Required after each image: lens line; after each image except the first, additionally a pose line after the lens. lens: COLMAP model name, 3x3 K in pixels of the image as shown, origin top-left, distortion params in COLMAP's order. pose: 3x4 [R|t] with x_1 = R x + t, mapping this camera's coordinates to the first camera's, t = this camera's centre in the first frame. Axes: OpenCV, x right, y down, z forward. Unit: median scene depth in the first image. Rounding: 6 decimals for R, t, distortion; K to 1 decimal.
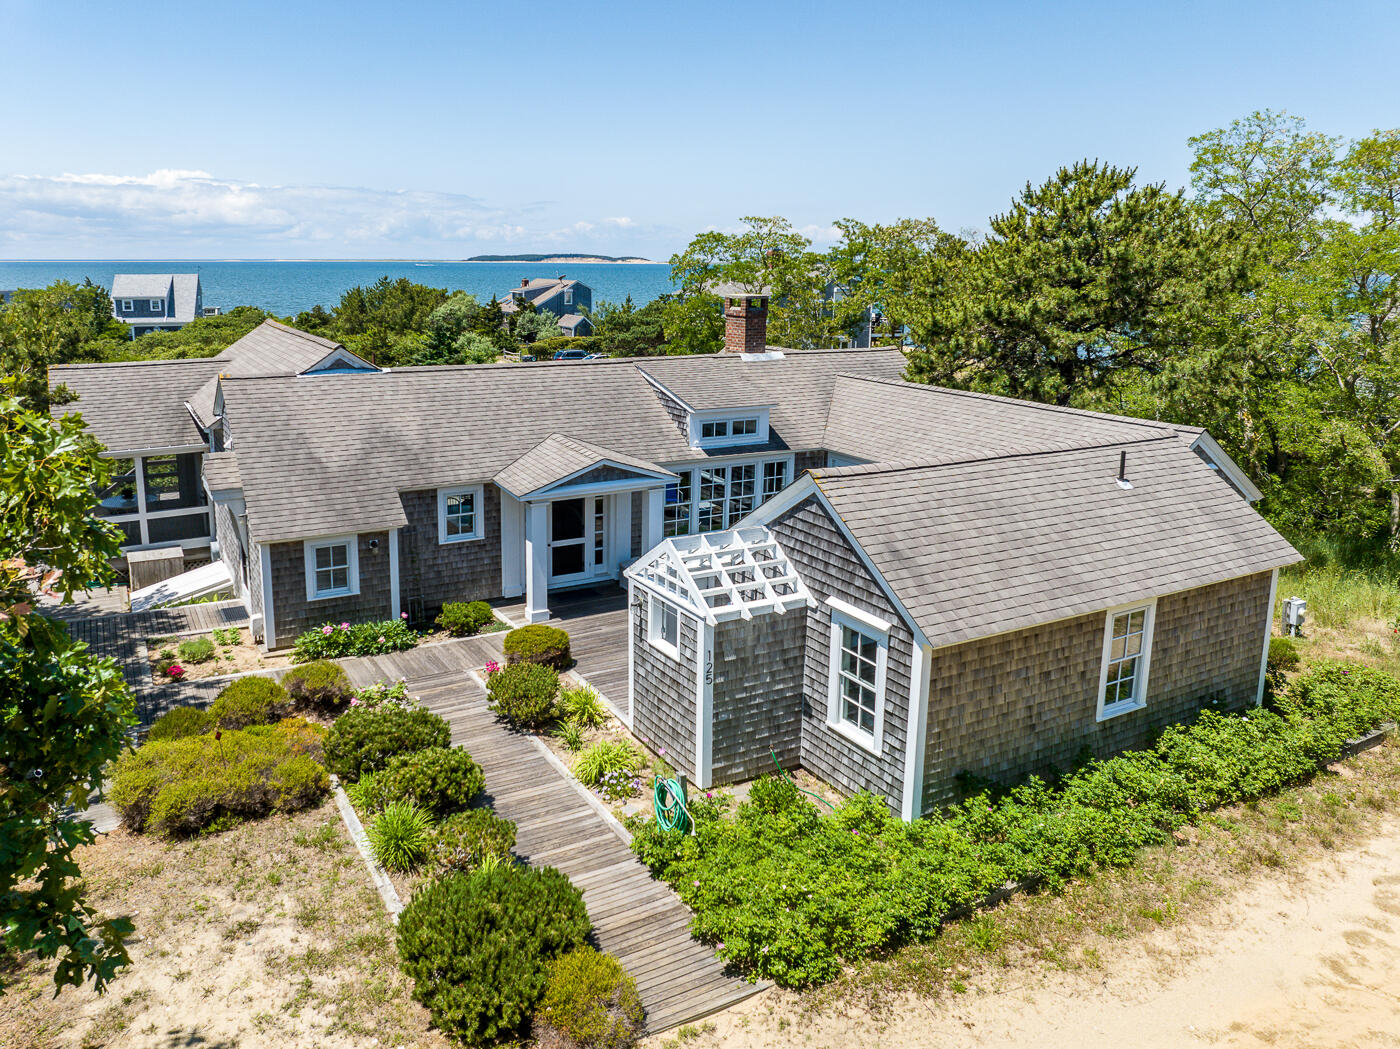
lens RADIAL K [[1021.9, 0, 644.8], [0, 1021.9, 446.6], [0, 0, 1]] dist [-0.039158, 0.003560]
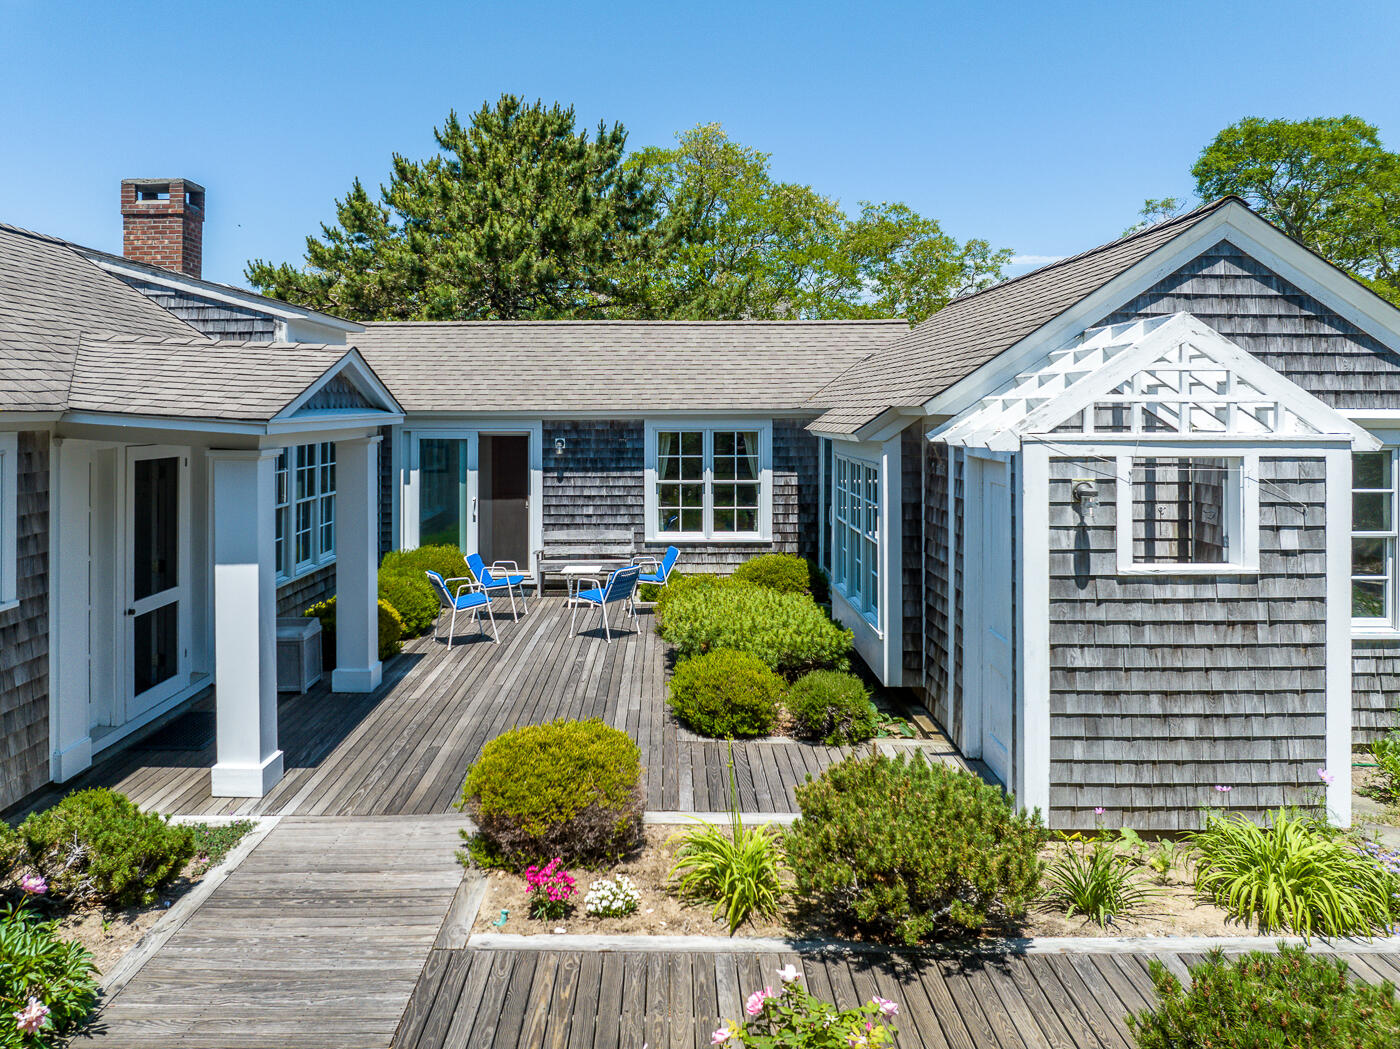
lens RADIAL K [[1020.8, 0, 628.9], [0, 1020.8, 409.1], [0, 0, 1]] dist [-0.028684, -0.000065]
pose [[0.518466, -0.016706, 0.854935, -0.373516], [0.166039, 0.982746, -0.081489, 0.098645], [-0.838823, 0.184202, 0.512294, 0.751087]]
